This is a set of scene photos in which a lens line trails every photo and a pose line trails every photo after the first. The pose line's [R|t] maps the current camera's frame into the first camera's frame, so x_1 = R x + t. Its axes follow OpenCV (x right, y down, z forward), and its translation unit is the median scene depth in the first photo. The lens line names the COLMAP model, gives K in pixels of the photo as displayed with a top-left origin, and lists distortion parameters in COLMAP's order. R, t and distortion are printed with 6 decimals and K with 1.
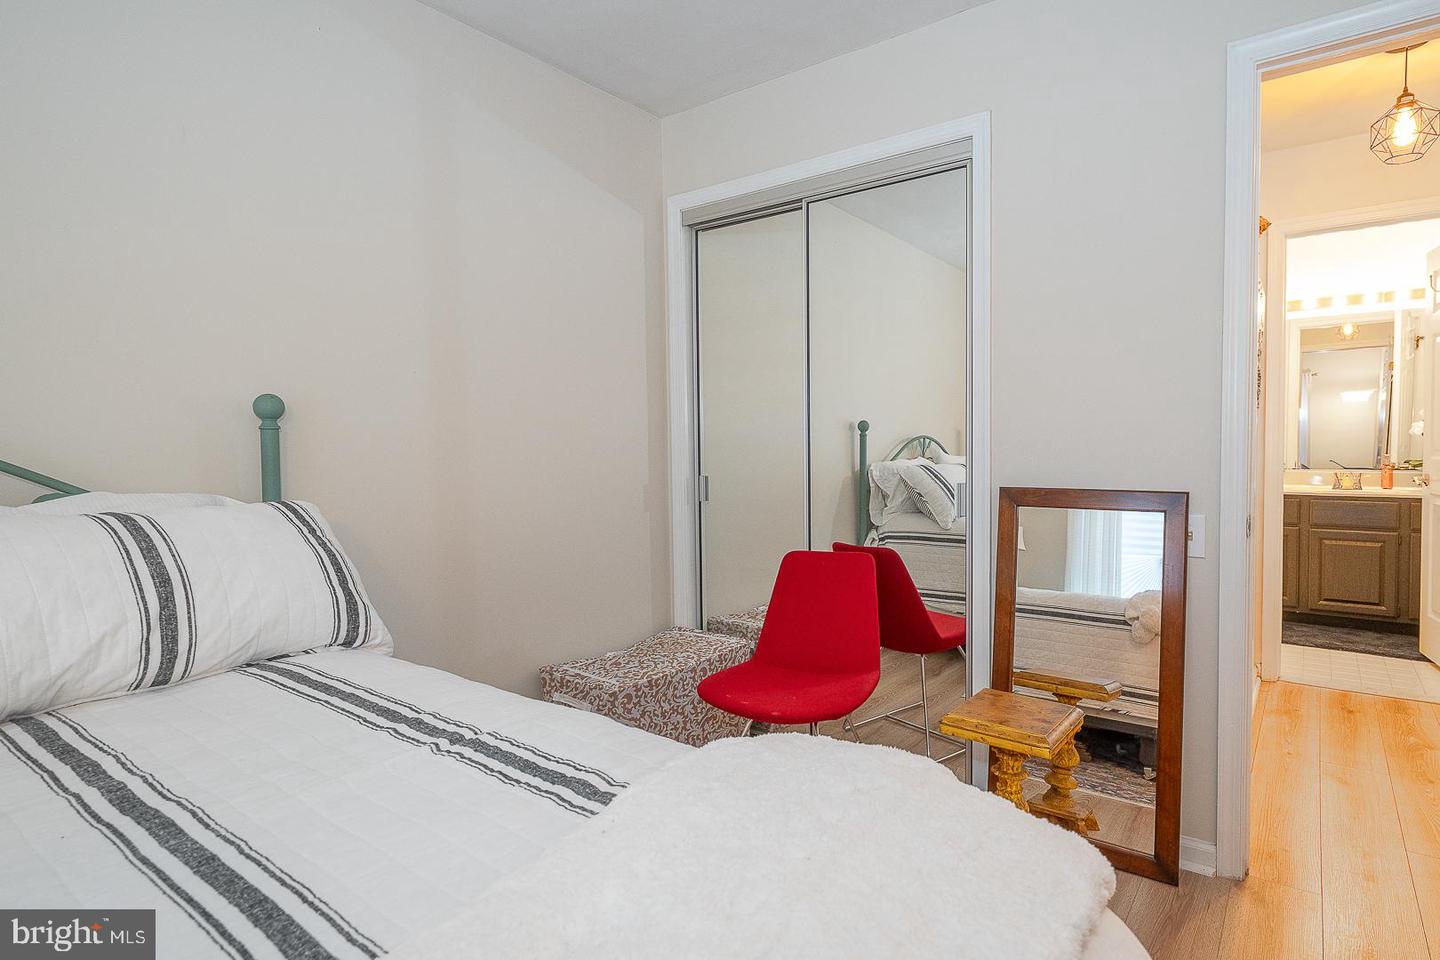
lens RADIAL K [[802.4, 0, 720.0], [0, 802.4, 480.0], [0, 0, 1]] dist [-0.001999, -0.000376]
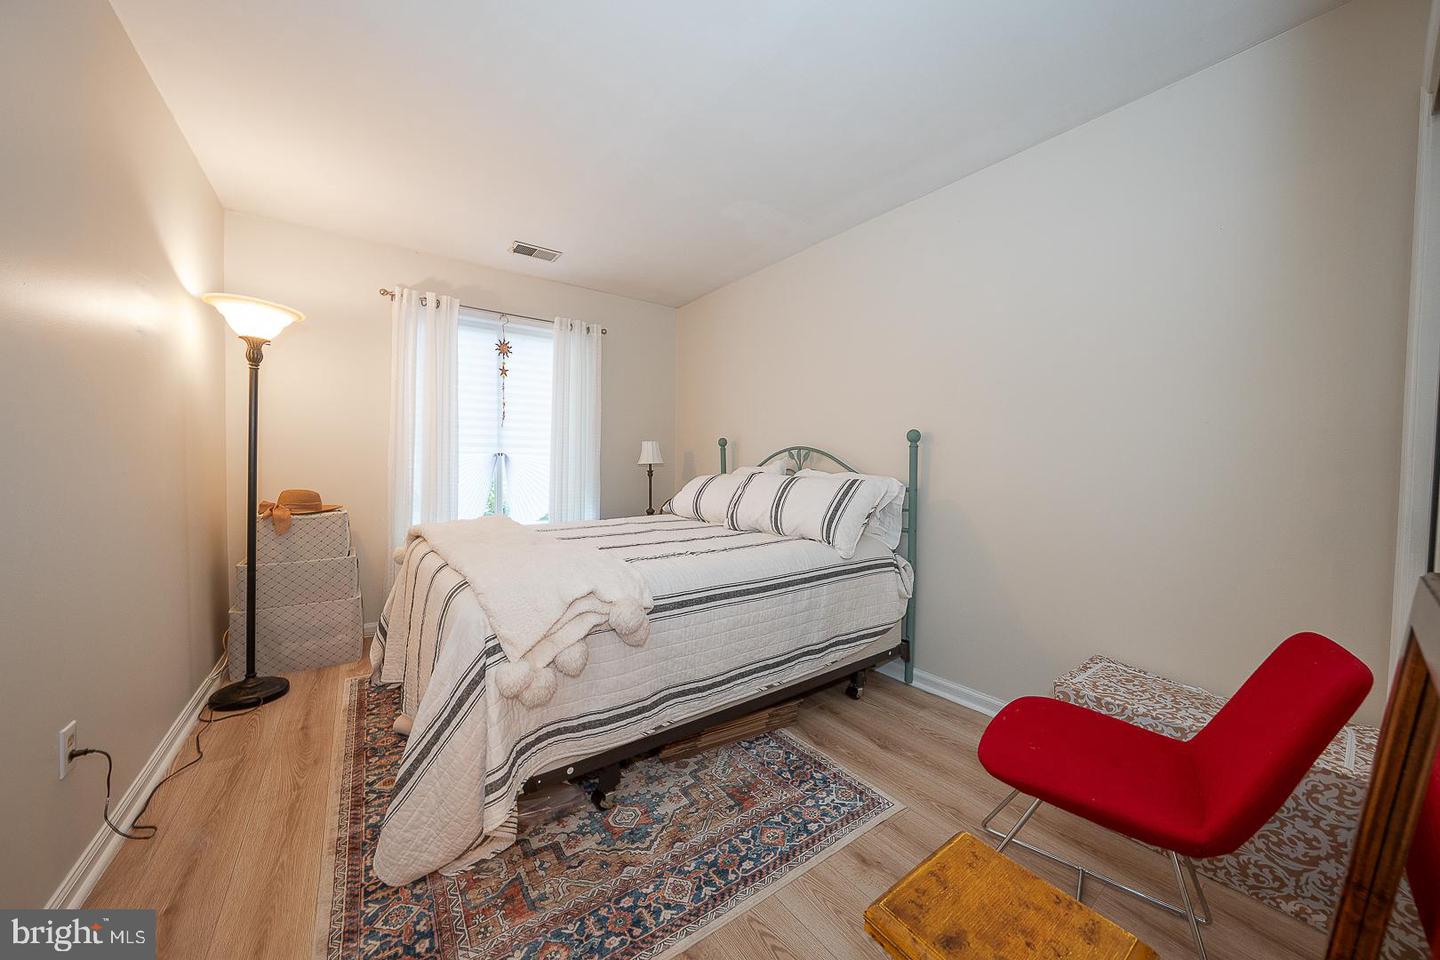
lens RADIAL K [[496.8, 0, 722.0], [0, 496.8, 474.8], [0, 0, 1]] dist [-0.029507, 0.006543]
pose [[-0.266700, 0.040238, -0.962939, 0.893445], [-0.041102, 0.997744, 0.053076, -0.049031], [0.962903, 0.053734, -0.264444, 1.063886]]
